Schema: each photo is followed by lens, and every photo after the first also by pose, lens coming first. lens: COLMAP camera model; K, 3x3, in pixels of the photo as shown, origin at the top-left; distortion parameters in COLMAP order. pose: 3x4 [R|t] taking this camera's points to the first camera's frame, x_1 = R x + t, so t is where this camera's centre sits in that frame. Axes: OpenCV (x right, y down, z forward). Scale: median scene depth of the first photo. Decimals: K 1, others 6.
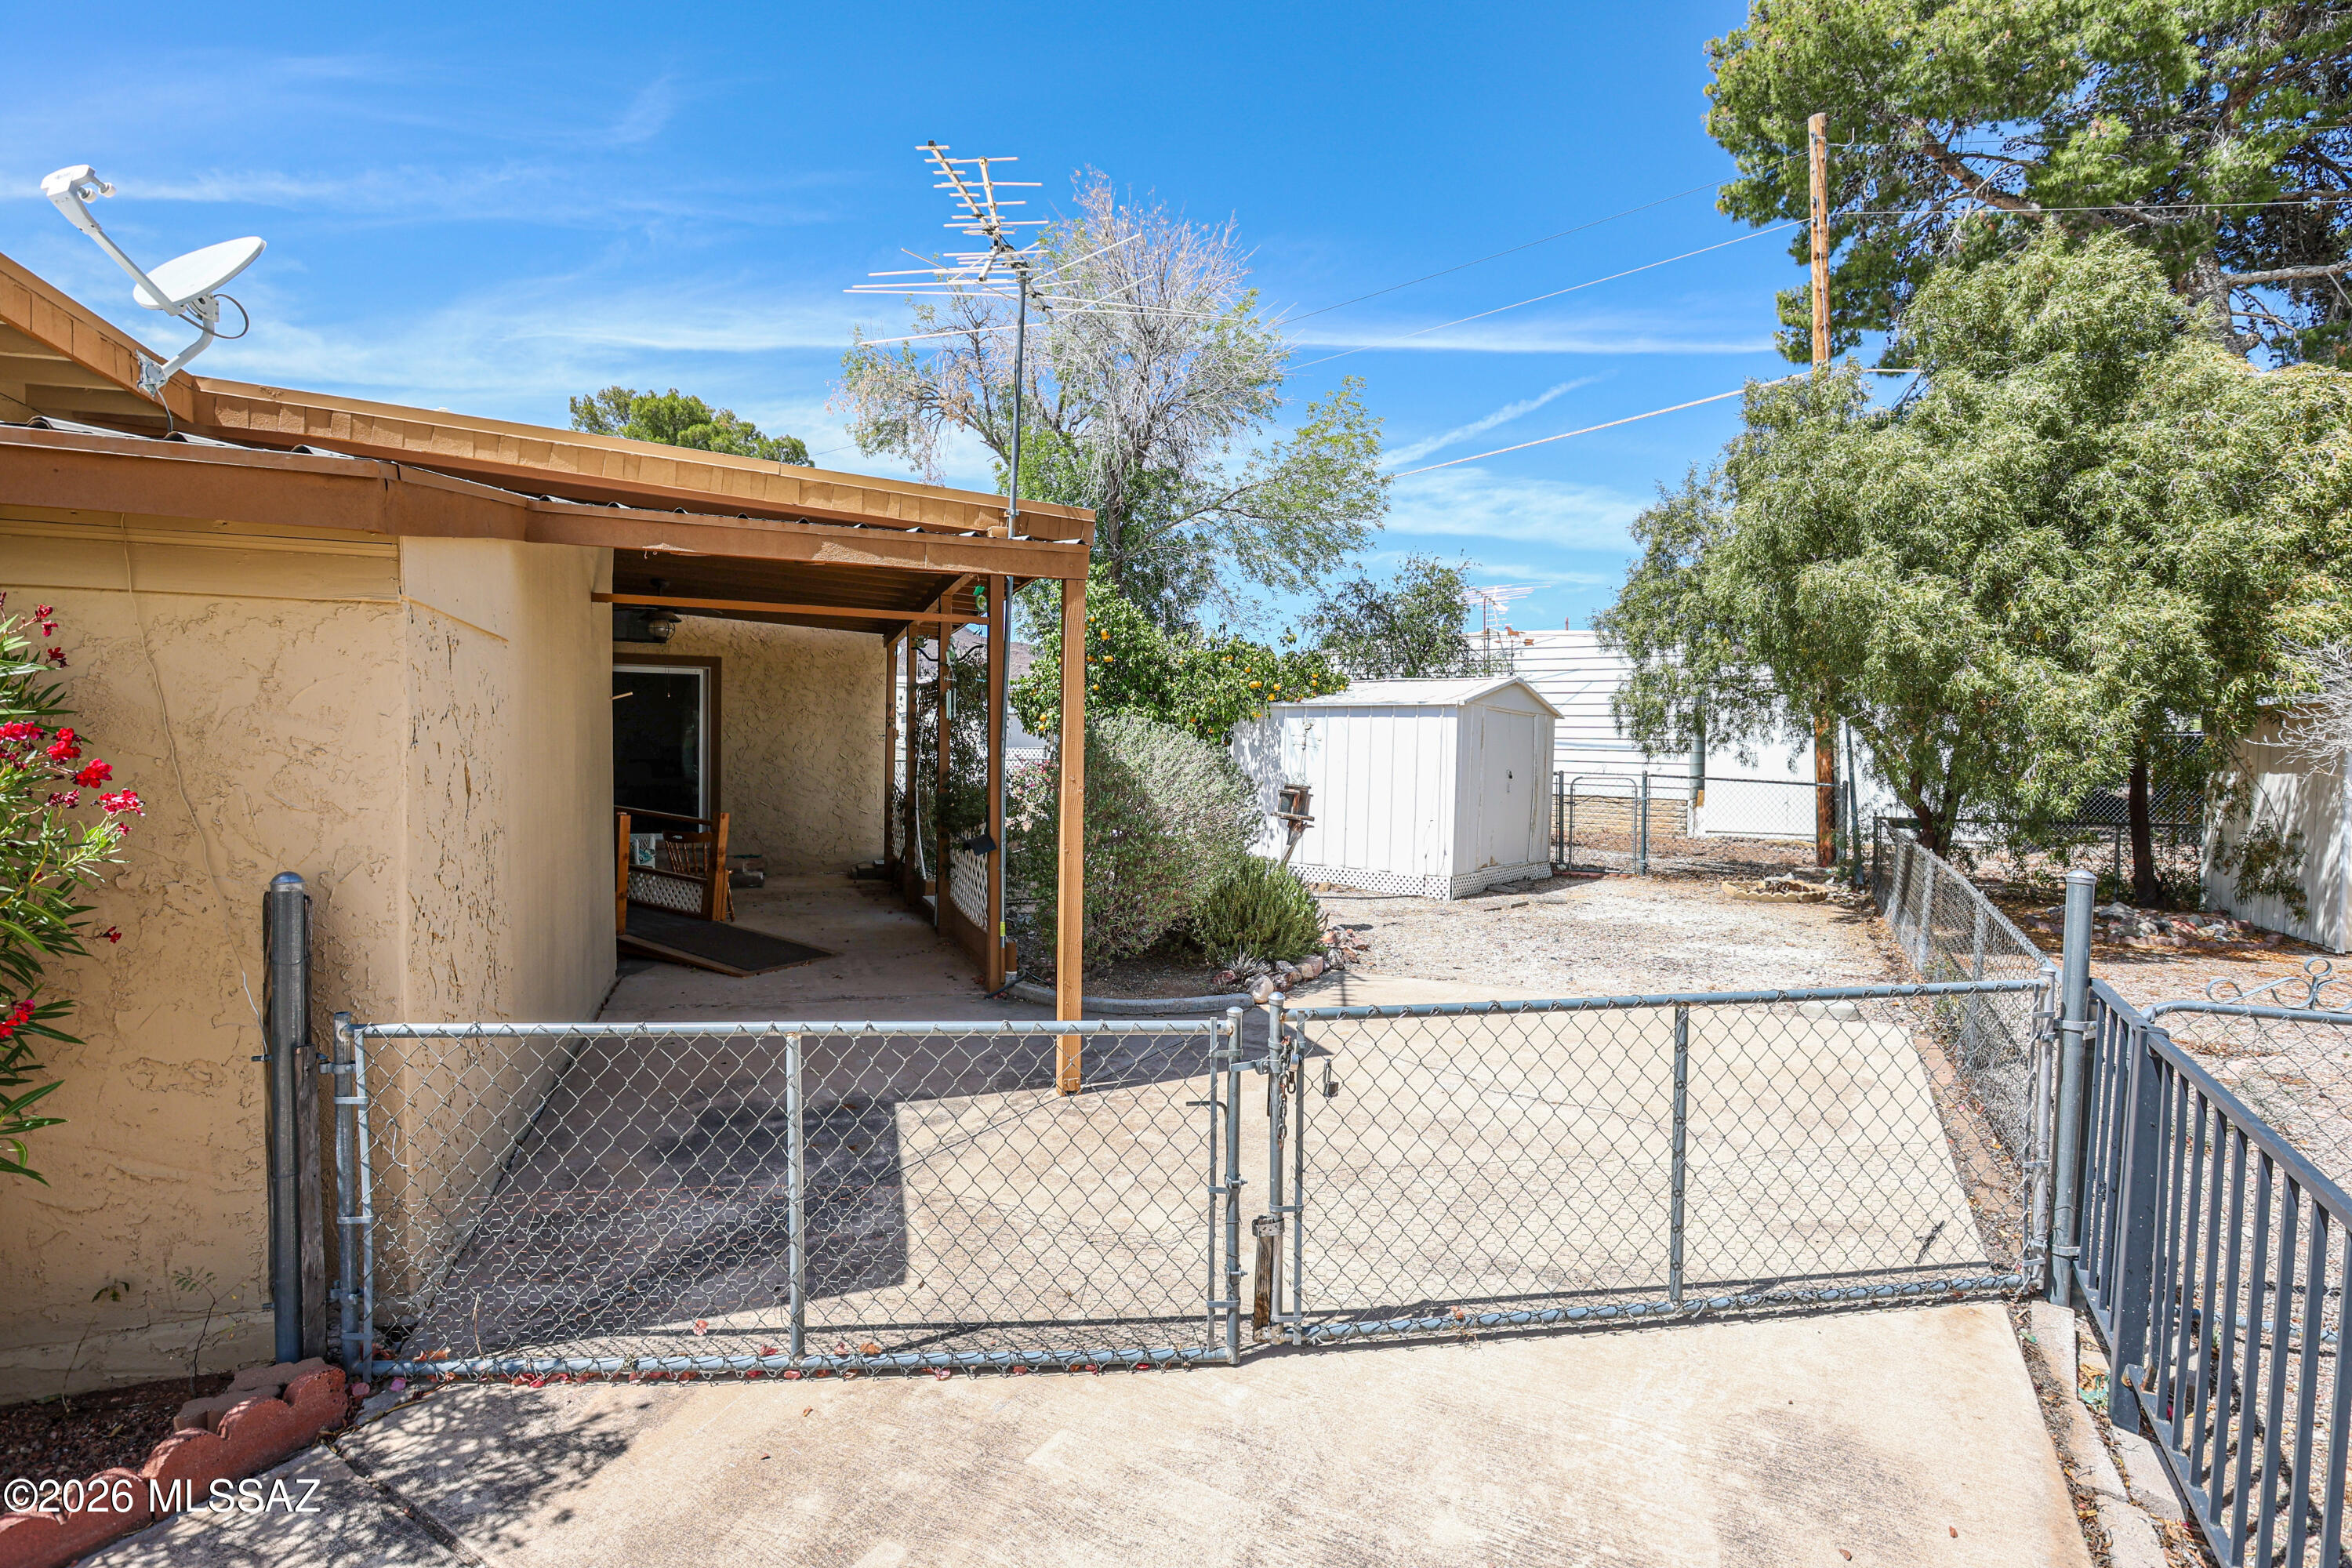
lens RADIAL K [[1068.1, 0, 1173.3], [0, 1068.1, 772.6], [0, 0, 1]] dist [-0.051514, 0.014396]
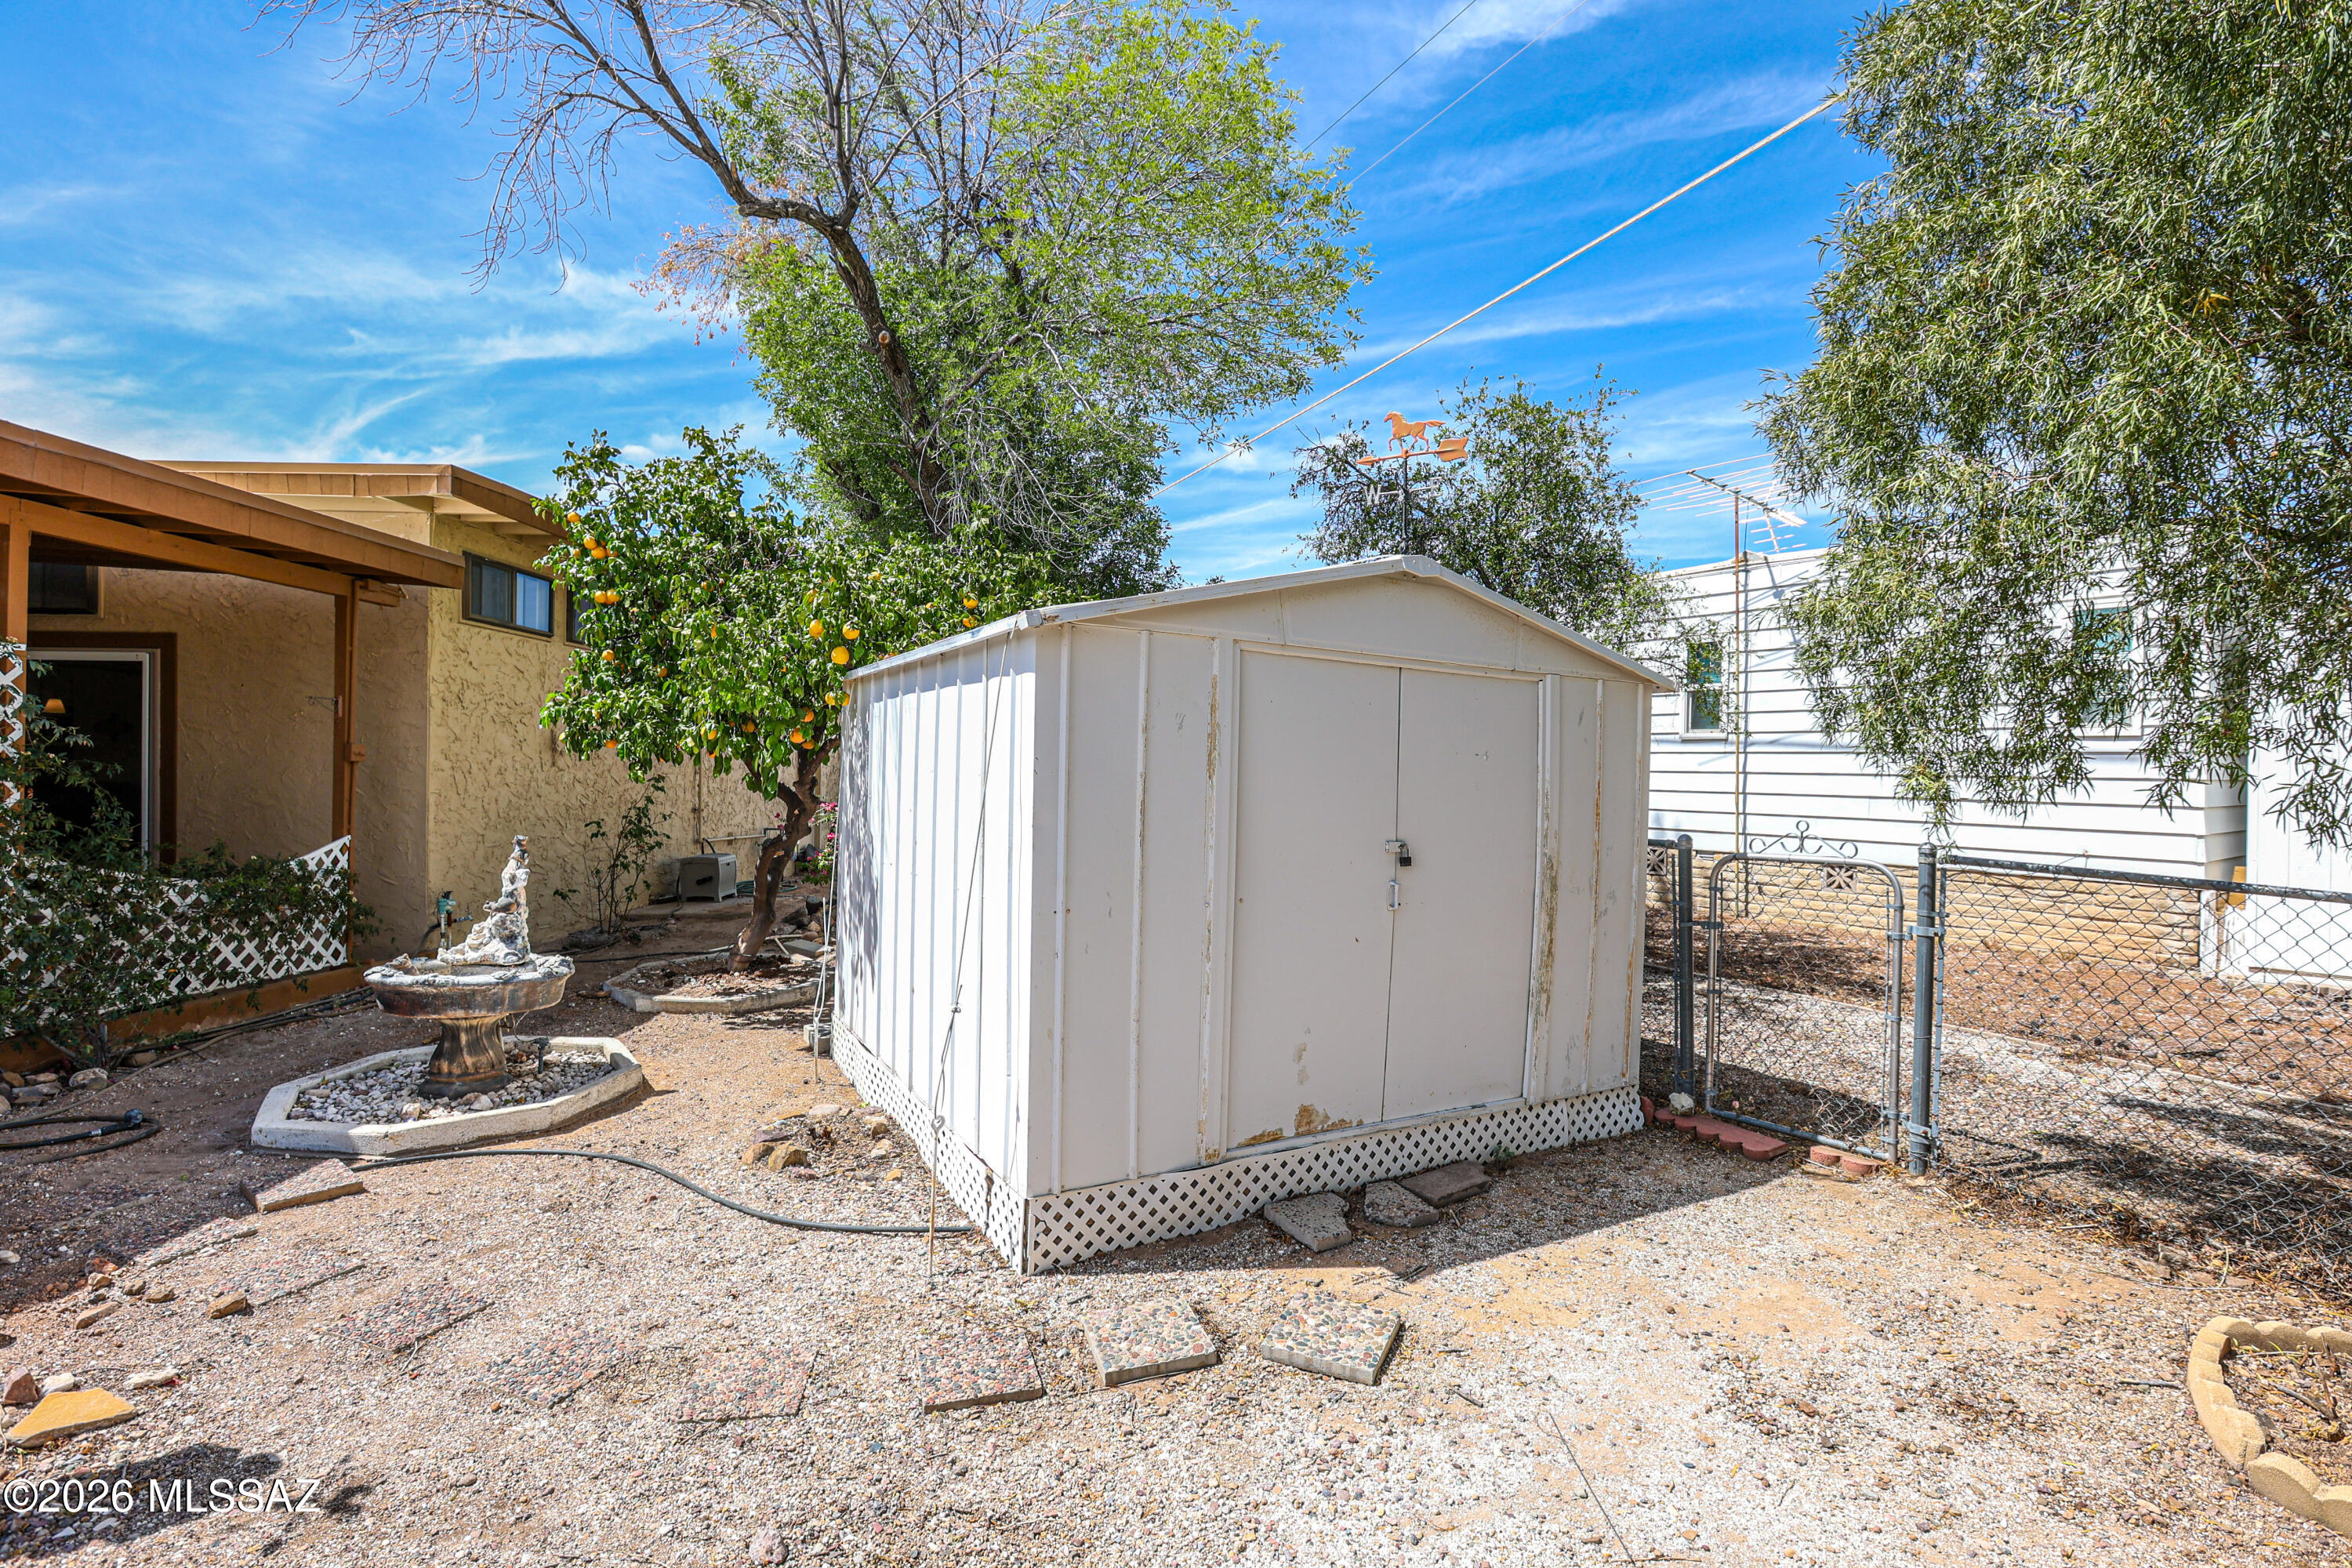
lens RADIAL K [[1068.1, 0, 1173.3], [0, 1068.1, 772.6], [0, 0, 1]] dist [-0.051514, 0.014396]
pose [[0.932285, -0.003603, -0.361705, 0.350466], [-0.008896, 0.999420, -0.032885, -0.010282], [0.361614, 0.033876, 0.931712, 0.635974]]
